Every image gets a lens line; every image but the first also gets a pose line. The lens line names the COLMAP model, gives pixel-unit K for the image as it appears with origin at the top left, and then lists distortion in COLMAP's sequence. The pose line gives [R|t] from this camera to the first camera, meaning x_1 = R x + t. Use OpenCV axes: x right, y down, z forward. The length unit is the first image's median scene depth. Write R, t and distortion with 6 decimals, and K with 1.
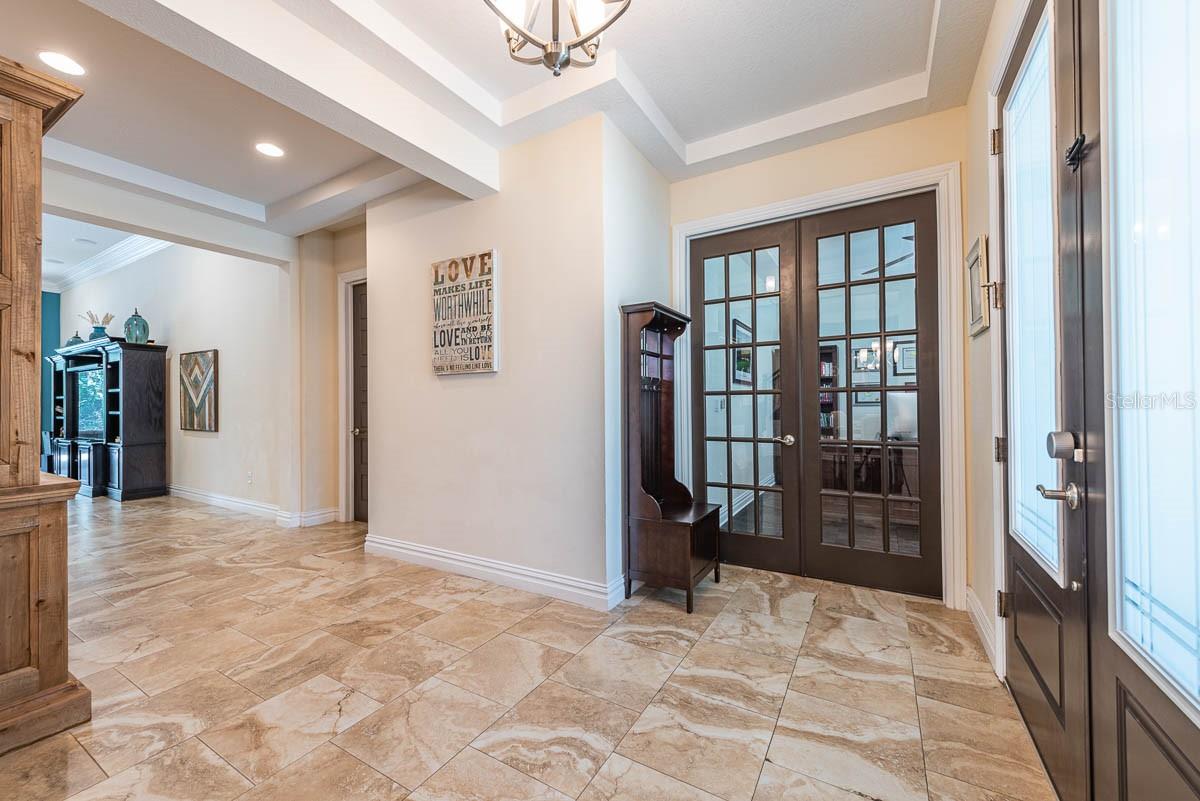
lens RADIAL K [[472.7, 0, 597.3], [0, 472.7, 402.9], [0, 0, 1]] dist [0.006889, -0.000691]
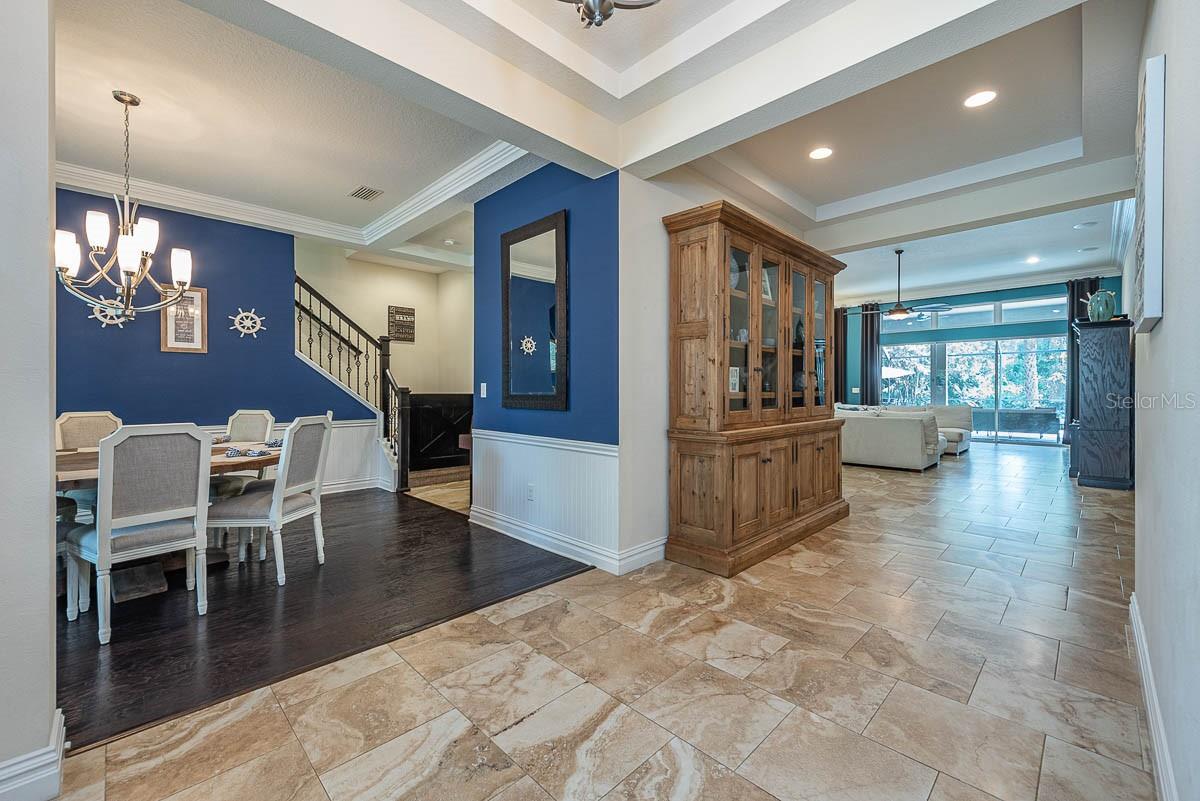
lens RADIAL K [[482.0, 0, 610.1], [0, 482.0, 393.2], [0, 0, 1]] dist [0.009359, -0.000273]
pose [[-0.239876, 0.012668, -0.970721, 0.585207], [0.005668, 0.999916, 0.011649, 0.000865], [0.970787, -0.002707, -0.239928, 0.898855]]
